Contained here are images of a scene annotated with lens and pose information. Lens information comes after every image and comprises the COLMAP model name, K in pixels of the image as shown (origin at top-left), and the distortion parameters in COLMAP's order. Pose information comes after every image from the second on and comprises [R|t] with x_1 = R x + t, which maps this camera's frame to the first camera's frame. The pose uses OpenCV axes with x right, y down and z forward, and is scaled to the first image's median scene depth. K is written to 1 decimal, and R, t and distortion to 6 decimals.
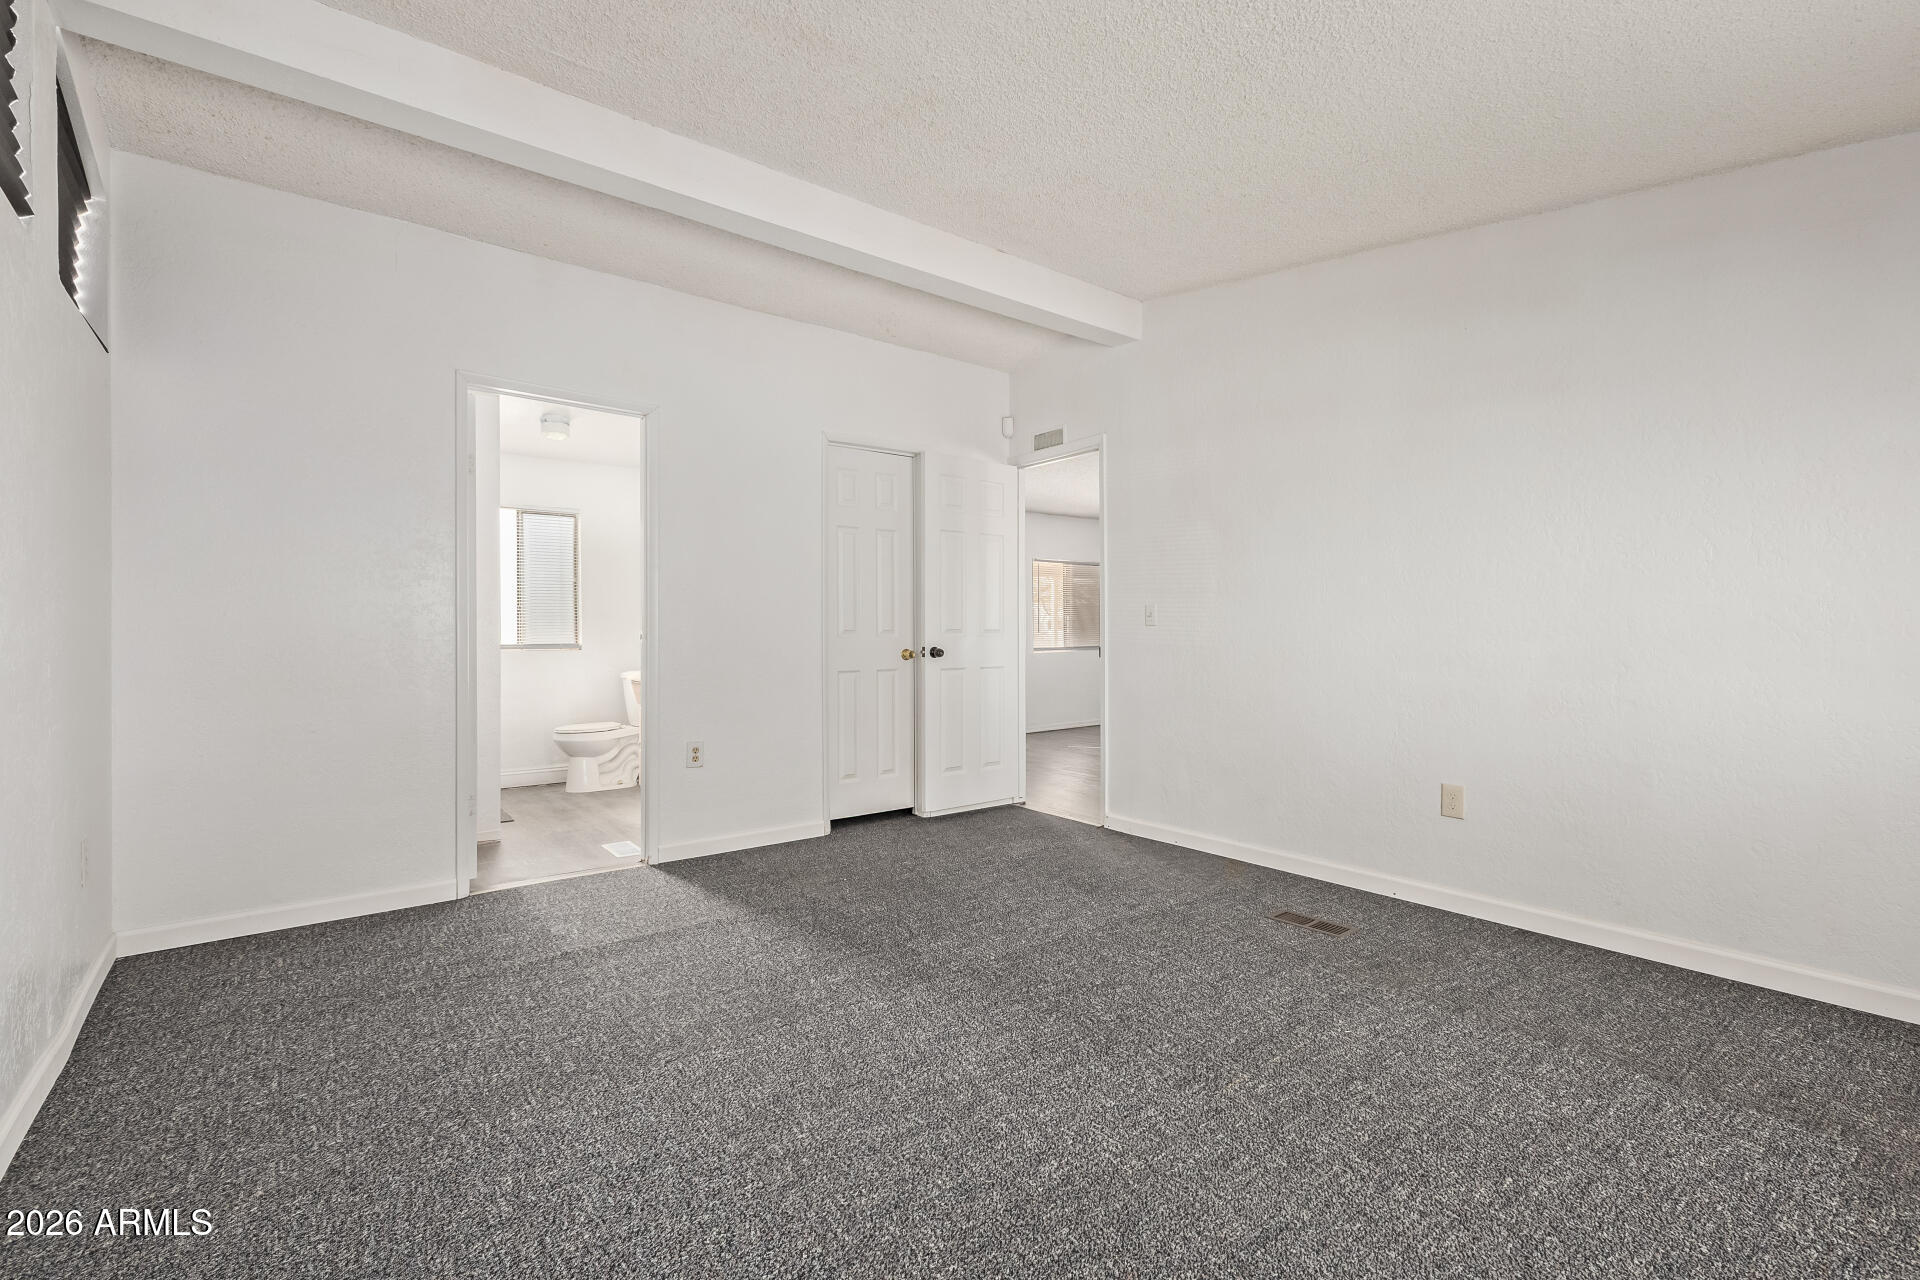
lens RADIAL K [[844.1, 0, 950.0], [0, 844.1, 628.0], [0, 0, 1]] dist [0.011450, -0.000081]
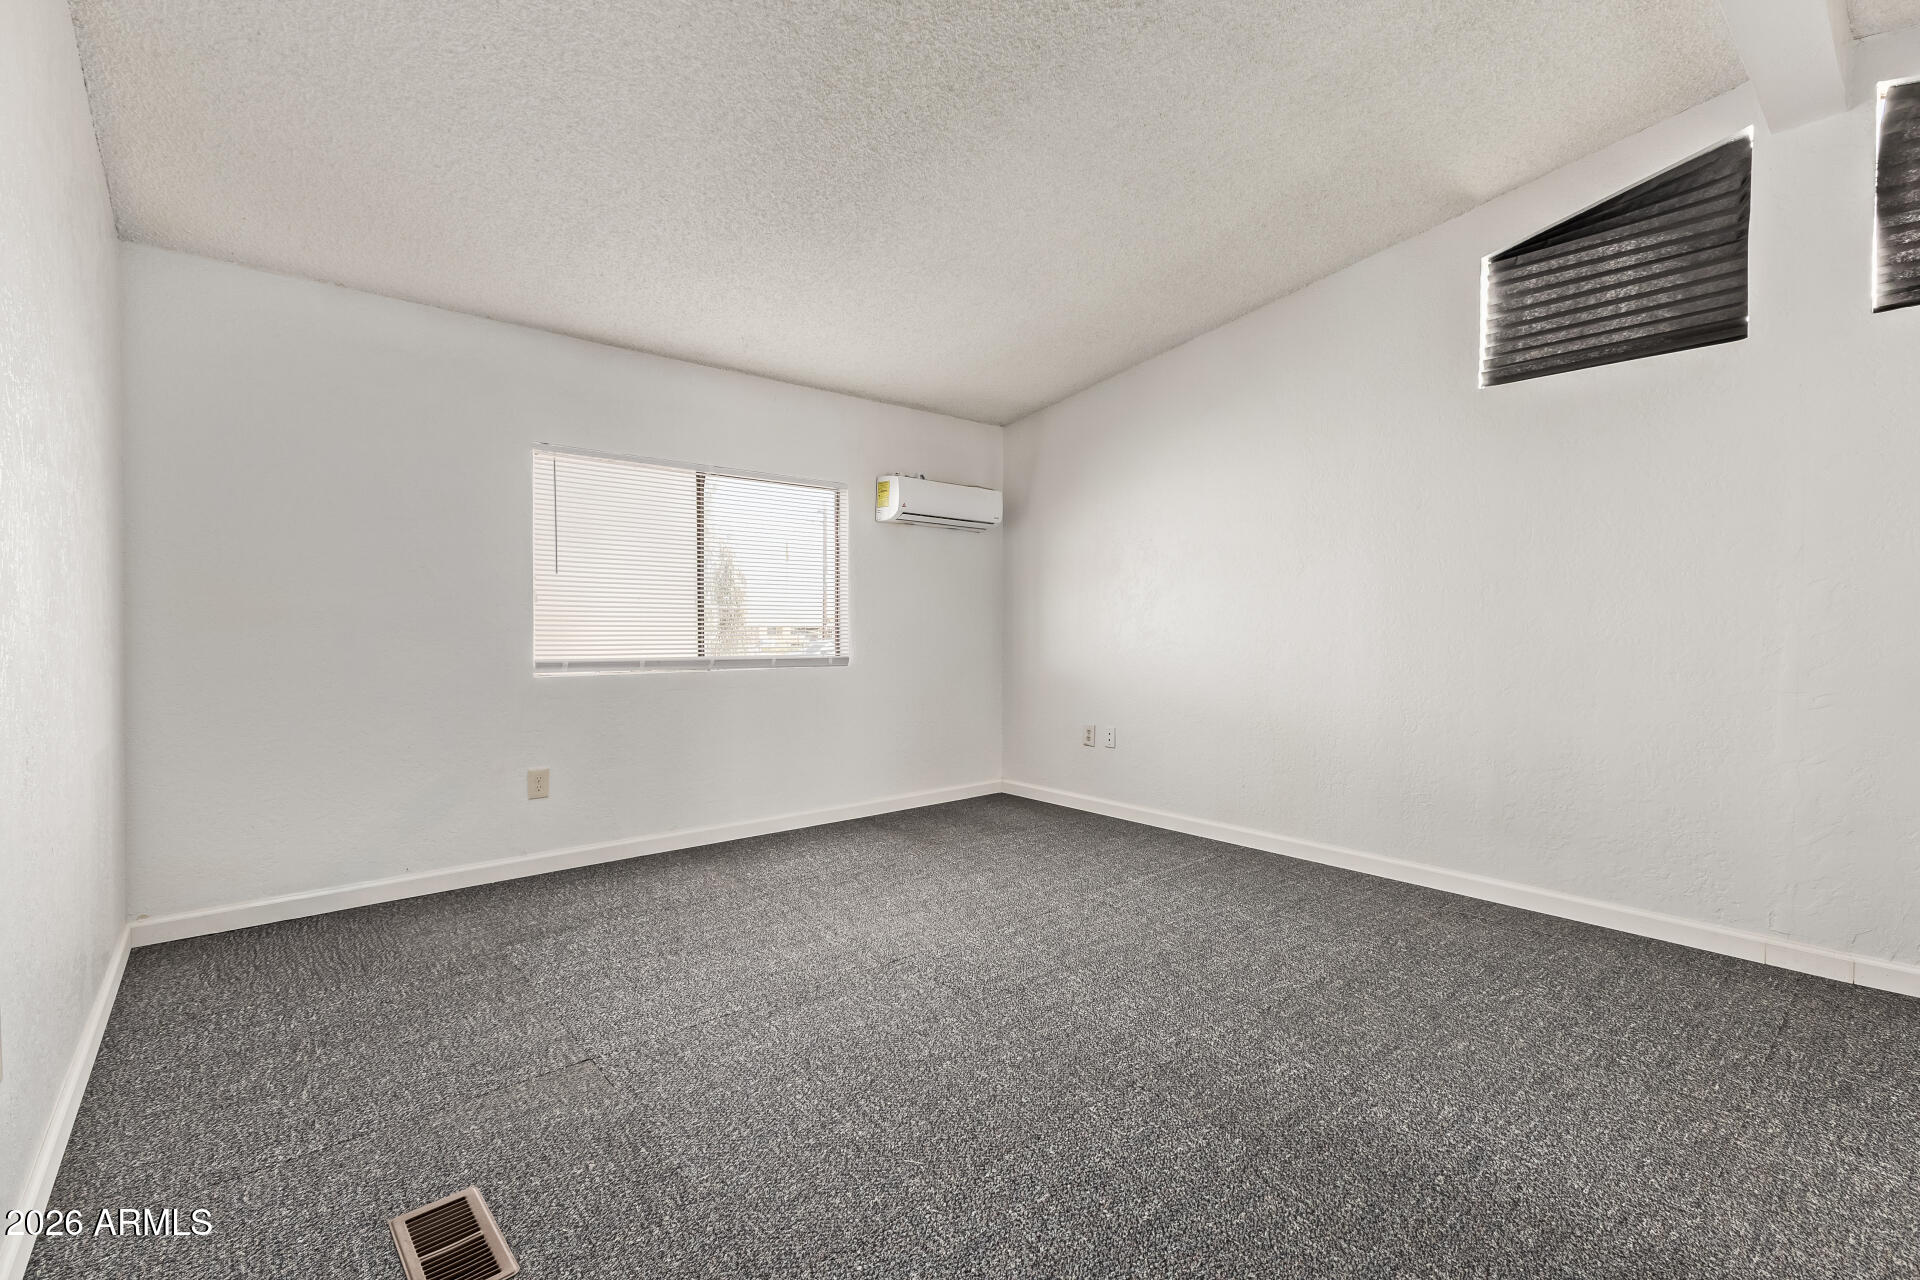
lens RADIAL K [[844.1, 0, 950.0], [0, 844.1, 628.0], [0, 0, 1]] dist [0.011450, -0.000081]
pose [[-0.998988, 0.002500, -0.044918, 0.193681], [0.002449, 0.999996, 0.001198, 0.007818], [0.044921, 0.001087, -0.998990, 1.673774]]
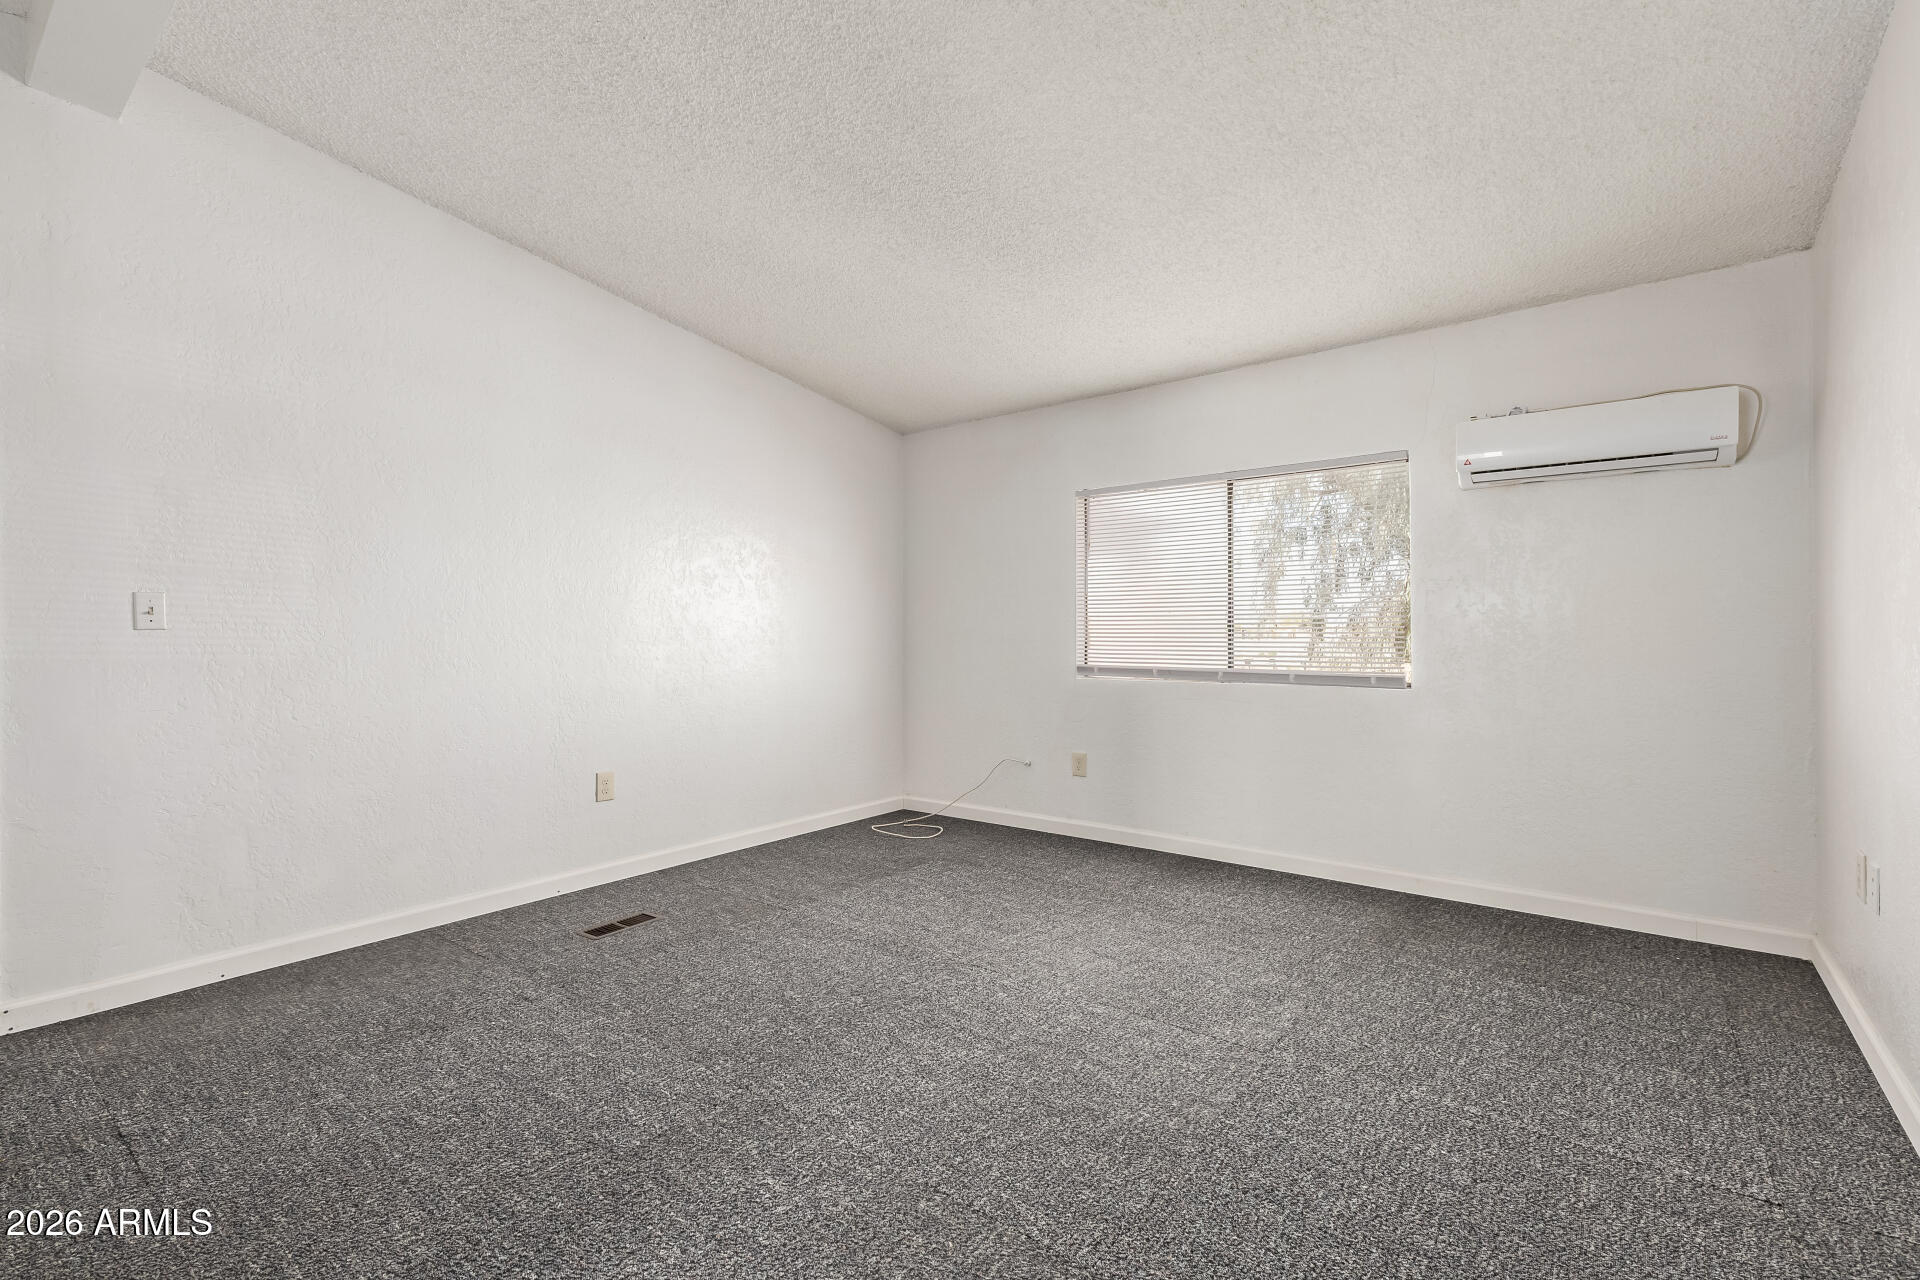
lens RADIAL K [[844.1, 0, 950.0], [0, 844.1, 628.0], [0, 0, 1]] dist [0.011450, -0.000081]
pose [[-0.240874, 0.013100, 0.970468, -0.746499], [0.002472, 0.999914, -0.012884, 0.006441], [-0.970553, -0.000704, -0.240886, 0.972061]]
